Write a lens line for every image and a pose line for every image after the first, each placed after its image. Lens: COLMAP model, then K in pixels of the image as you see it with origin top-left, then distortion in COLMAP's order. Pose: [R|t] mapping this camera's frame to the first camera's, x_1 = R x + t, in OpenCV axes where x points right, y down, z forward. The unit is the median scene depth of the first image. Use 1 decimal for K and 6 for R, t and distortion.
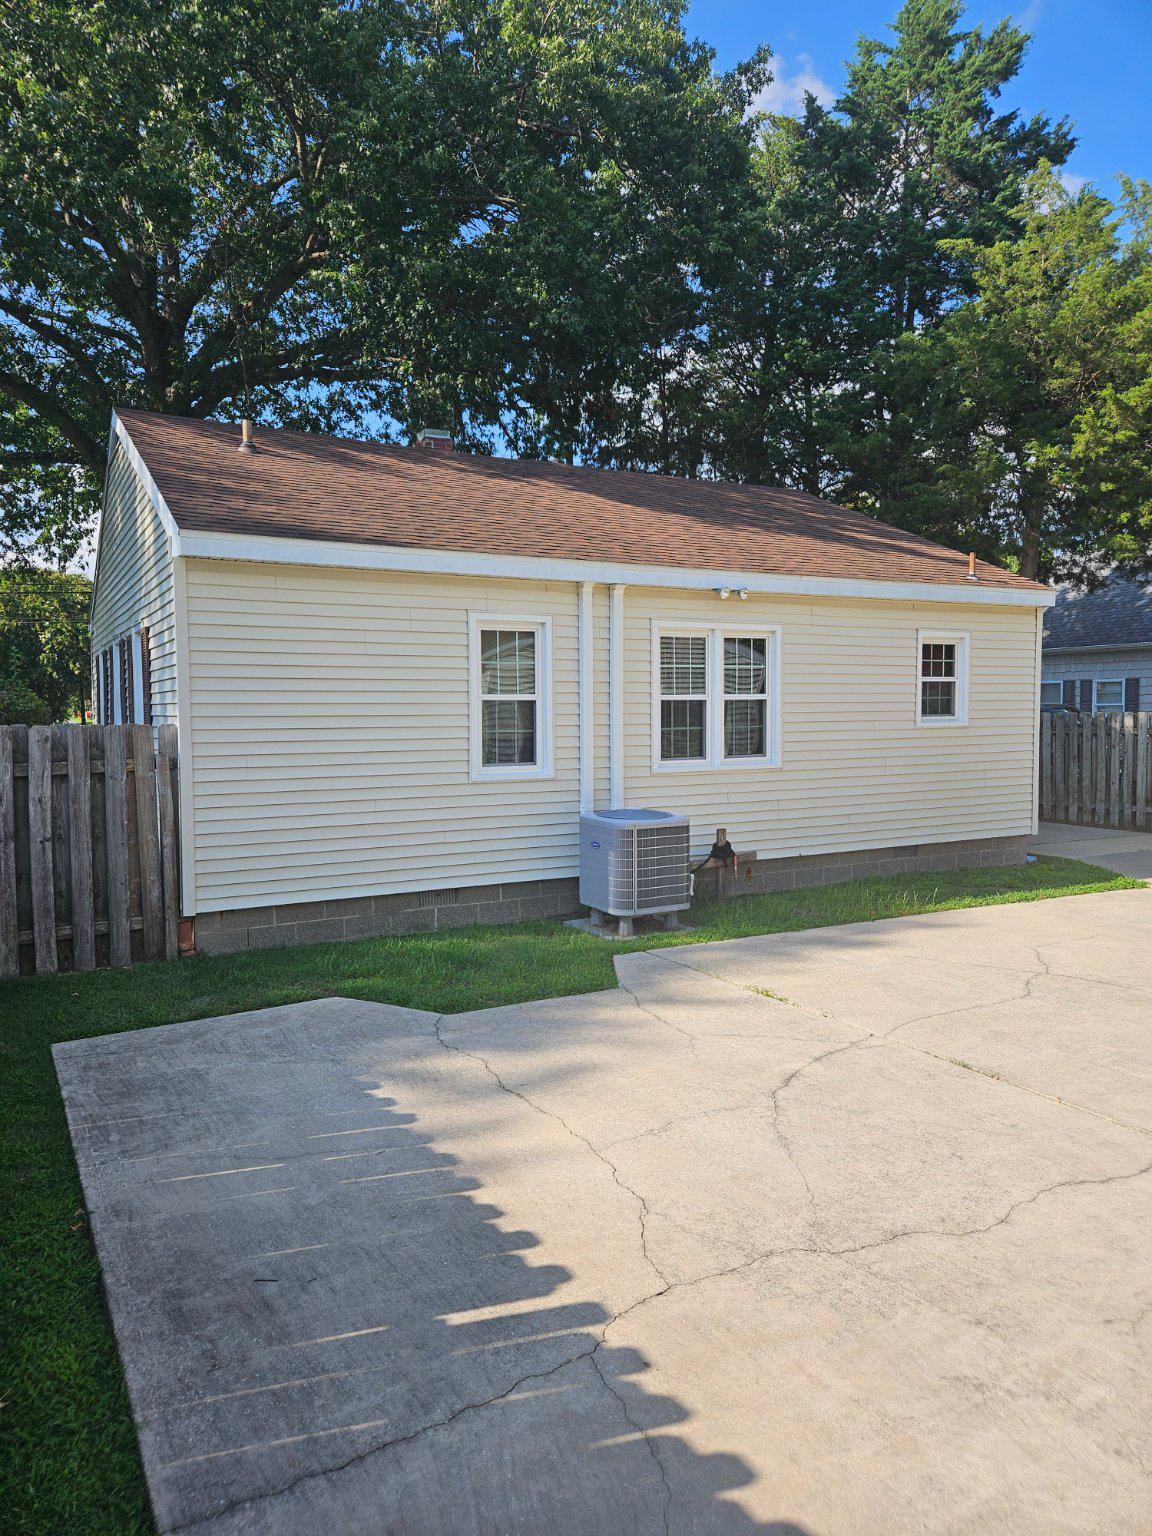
lens RADIAL K [[1021.1, 0, 576.3], [0, 1021.1, 766.5], [0, 0, 1]] dist [0.051689, -0.013350]
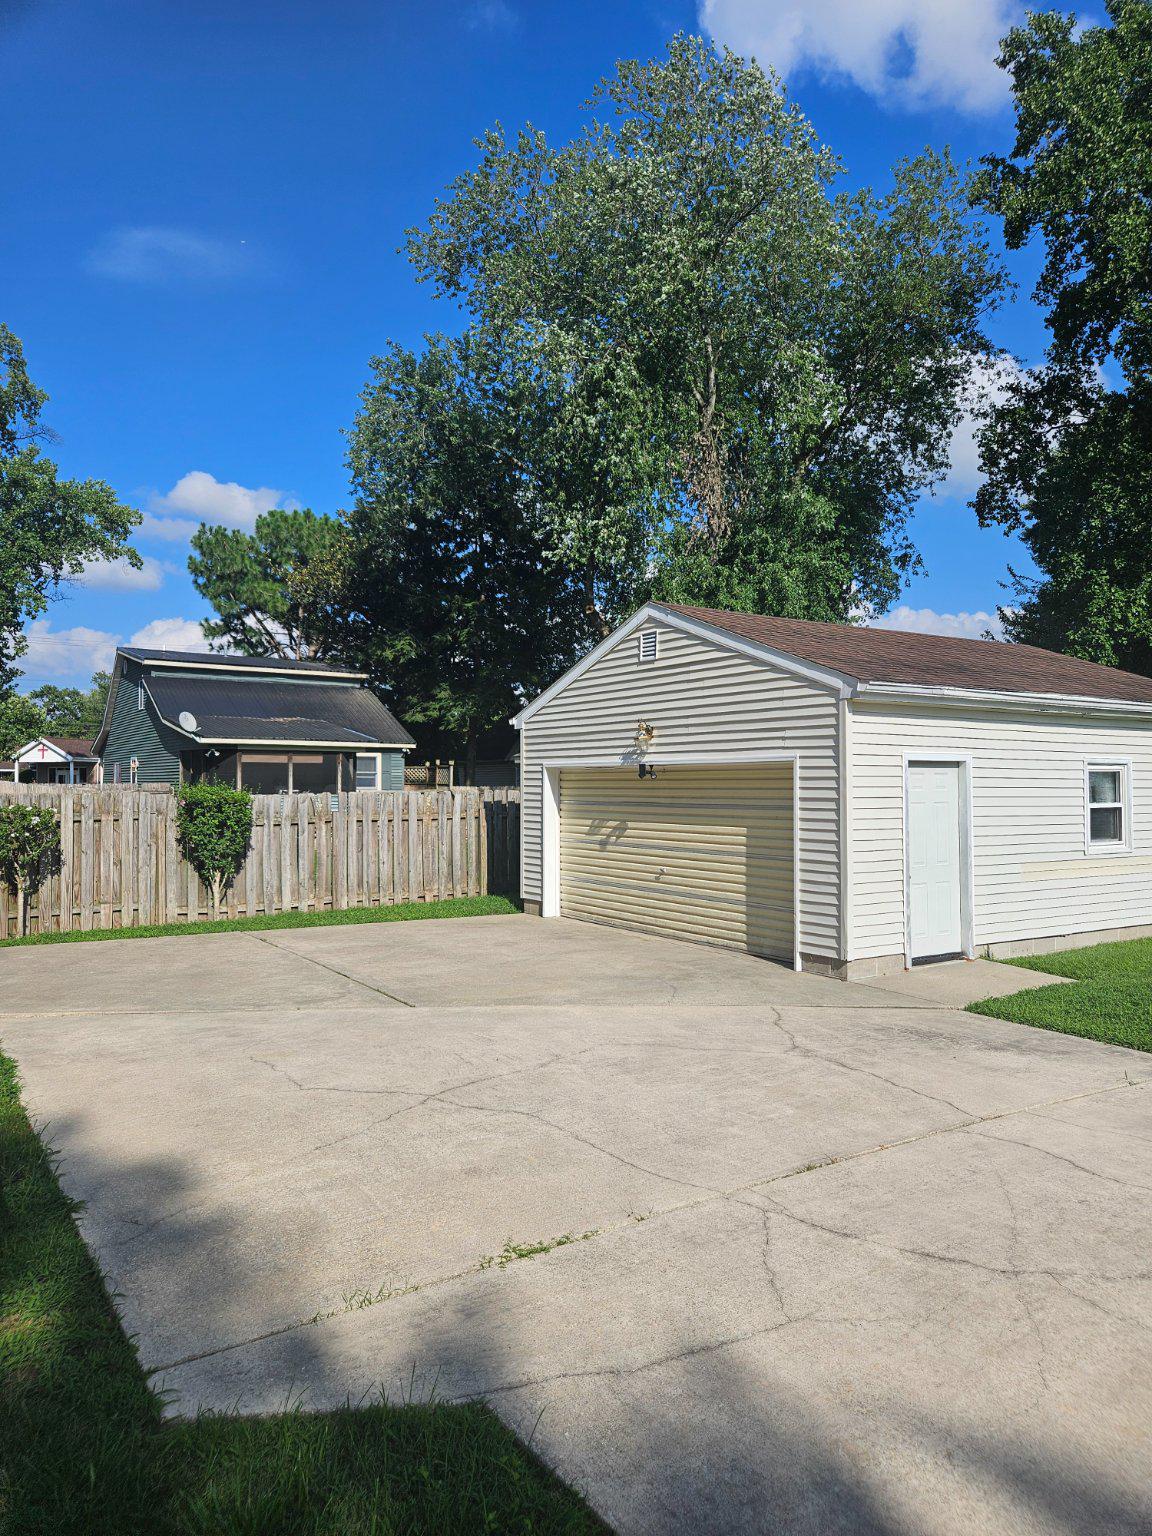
lens RADIAL K [[1021.1, 0, 565.7], [0, 1021.1, 767.6], [0, 0, 1]] dist [0.051689, -0.013350]
pose [[-0.070590, 0.019395, 0.997317, -0.535867], [0.051629, 0.998542, -0.015764, -0.067194], [-0.996168, 0.050378, -0.071488, 1.245164]]
